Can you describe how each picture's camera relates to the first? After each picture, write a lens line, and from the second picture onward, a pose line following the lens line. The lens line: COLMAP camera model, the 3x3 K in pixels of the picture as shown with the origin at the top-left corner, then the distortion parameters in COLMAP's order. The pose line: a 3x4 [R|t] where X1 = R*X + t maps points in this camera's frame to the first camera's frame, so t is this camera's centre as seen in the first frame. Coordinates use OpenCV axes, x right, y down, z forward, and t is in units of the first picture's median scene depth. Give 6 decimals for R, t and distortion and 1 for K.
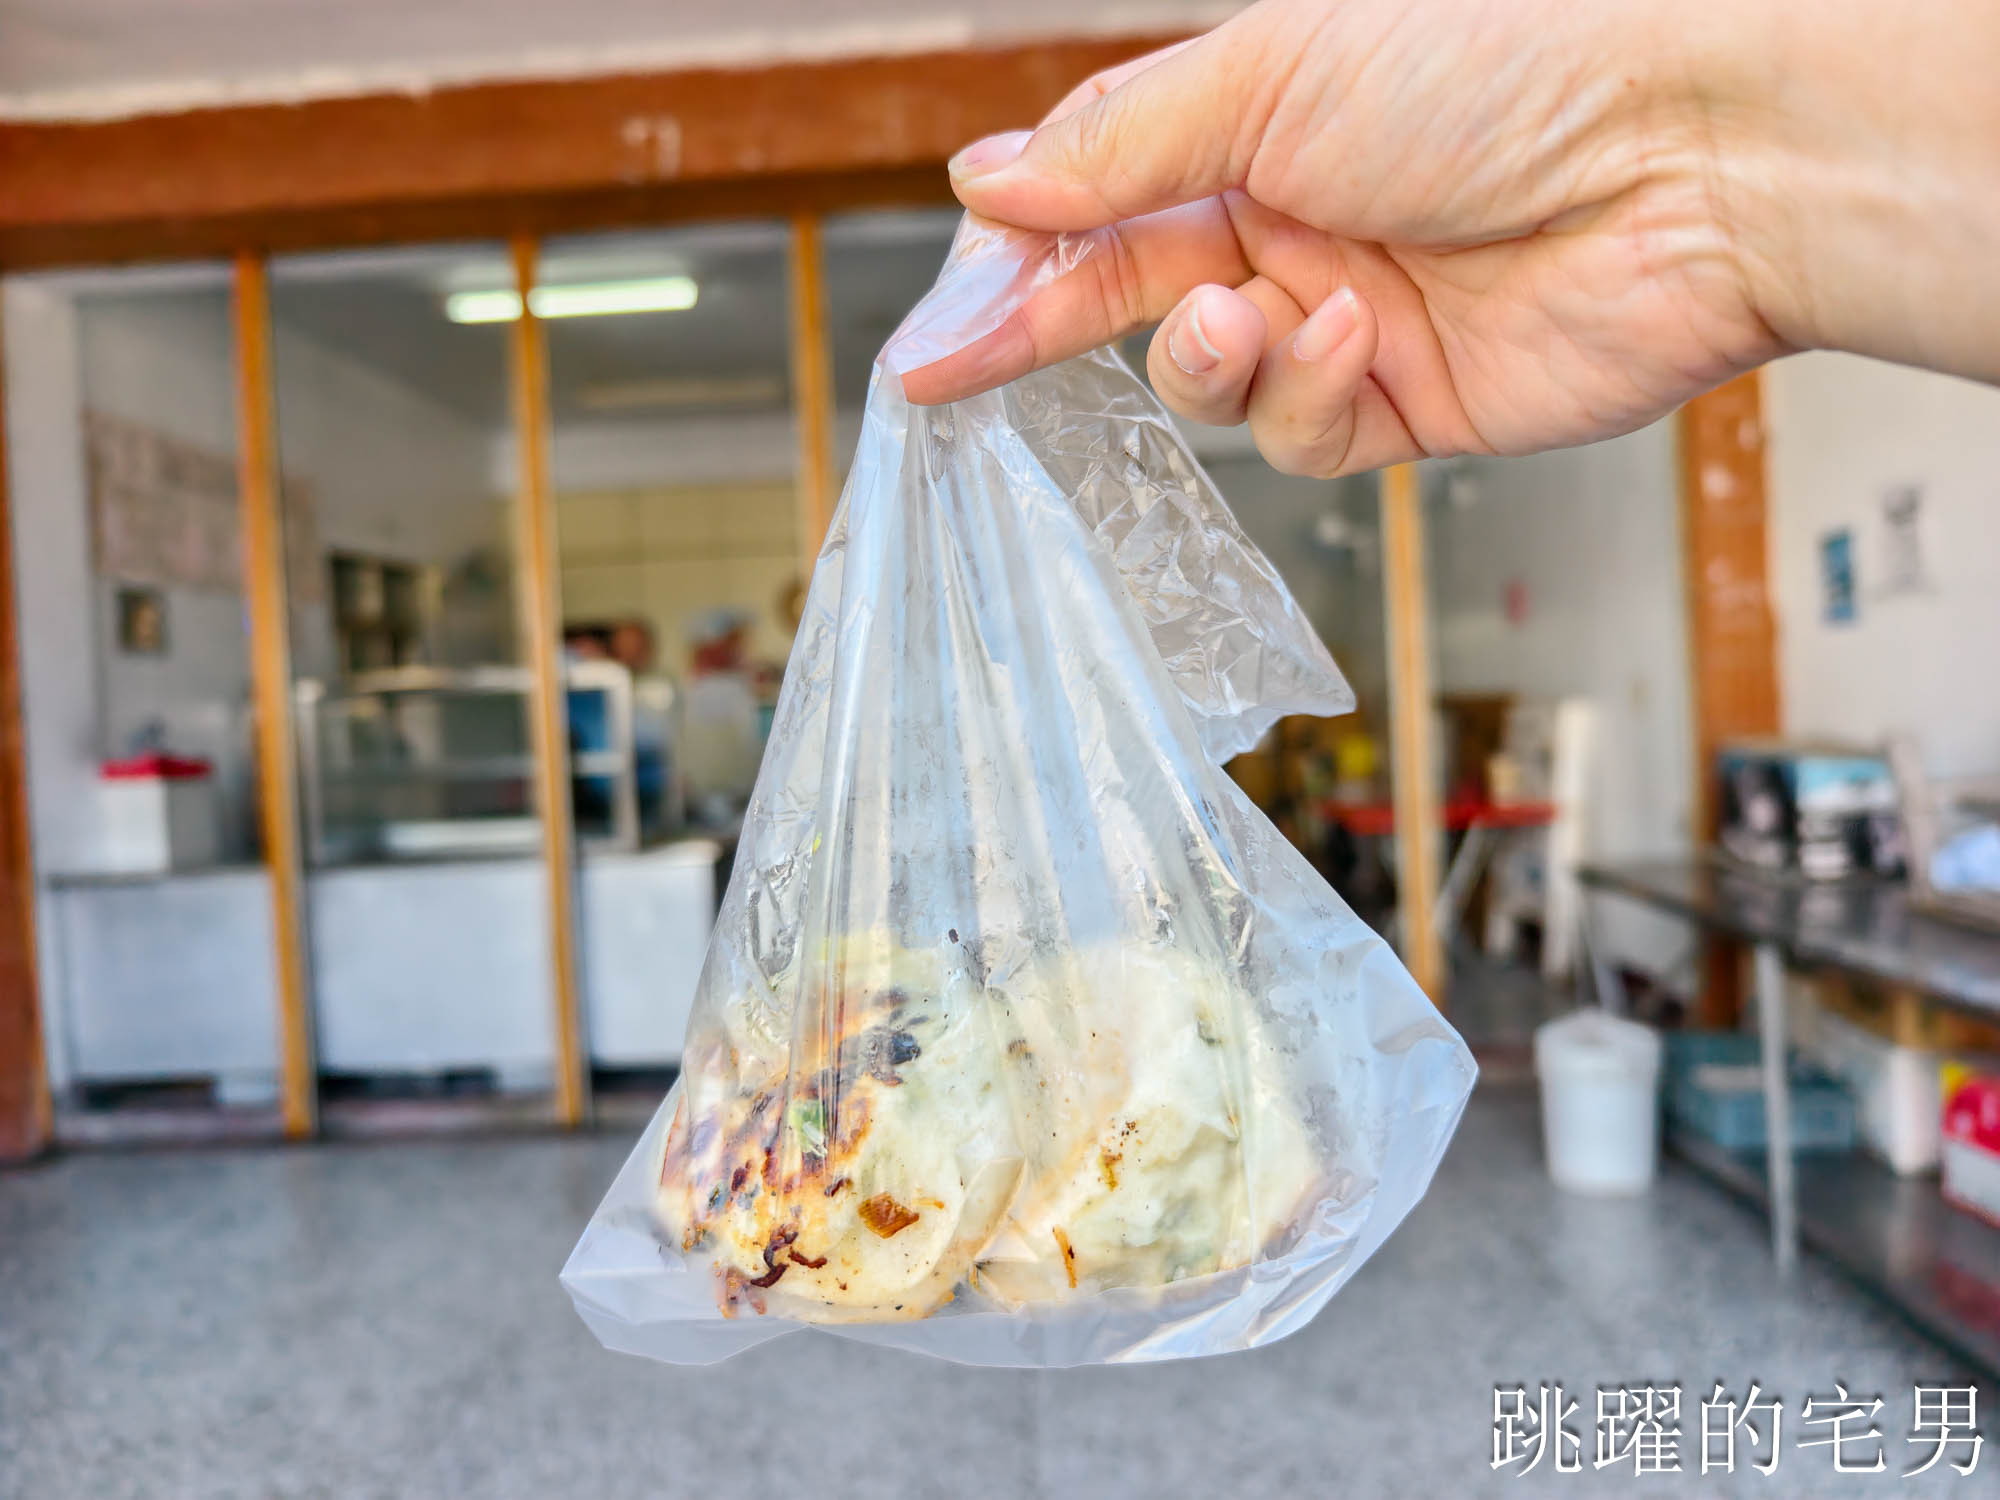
lens RADIAL K [[1354.1, 0, 1000.0], [0, 1354.1, 750.0], [0, 0, 1]] dist [-0.003546, 0.002333]
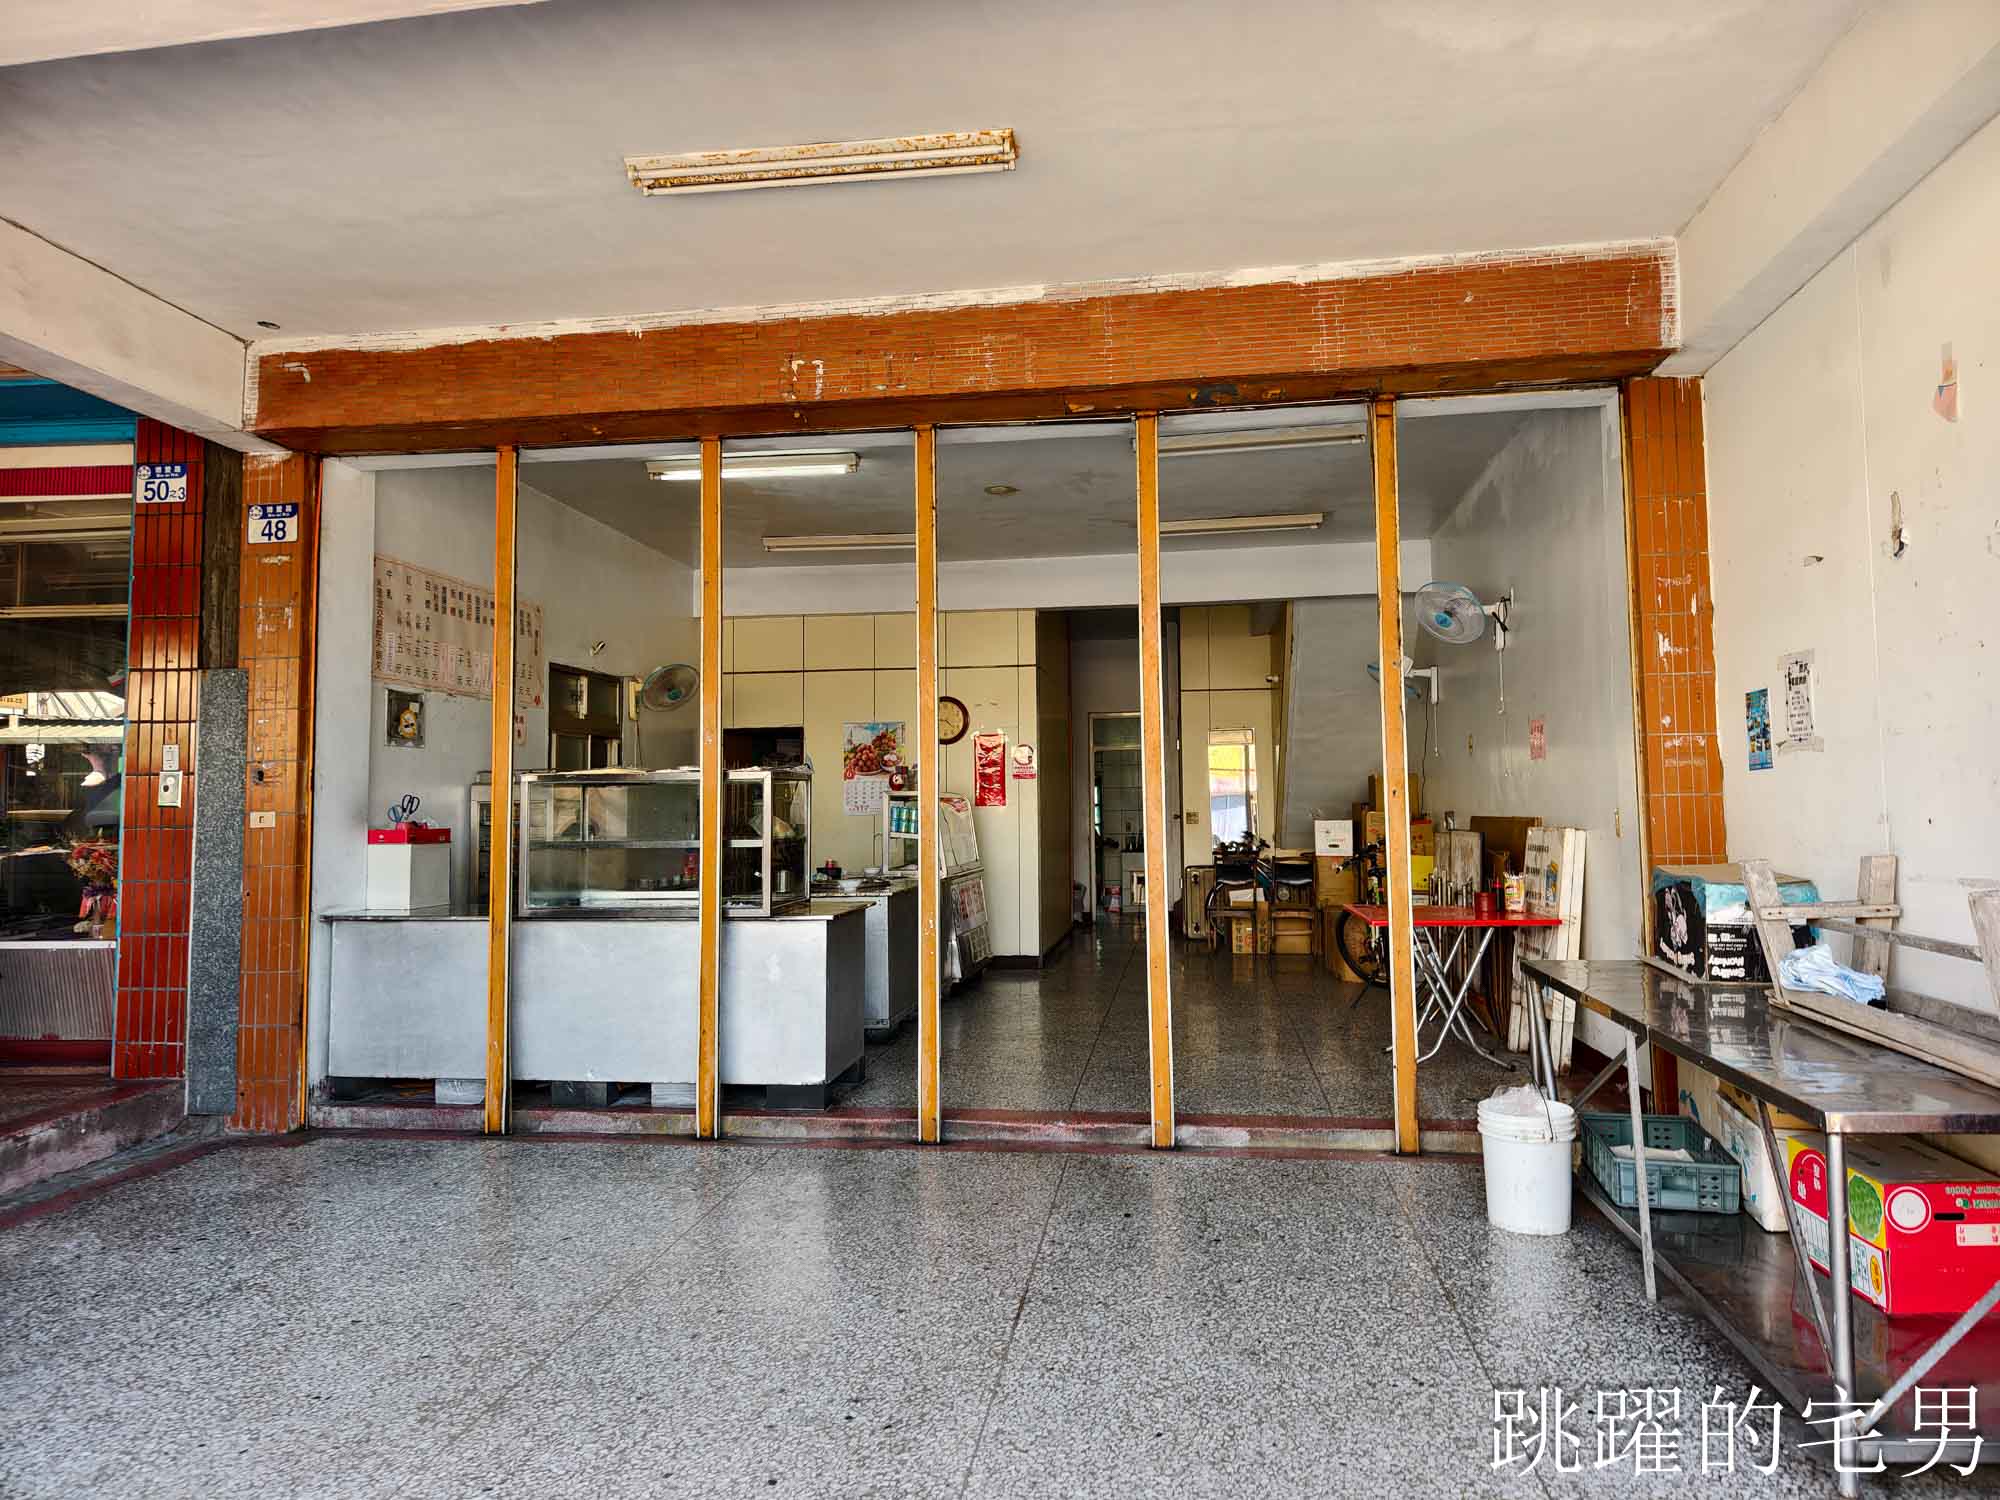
lens RADIAL K [[1322.9, 0, 1000.0], [0, 1322.9, 750.0], [0, 0, 1]] dist [0.086534, 0.000936]
pose [[0.990854, 0.033025, -0.130833, 0.098138], [-0.043228, 0.996176, -0.075931, 0.007107], [0.127825, 0.080892, 0.988492, -0.204493]]
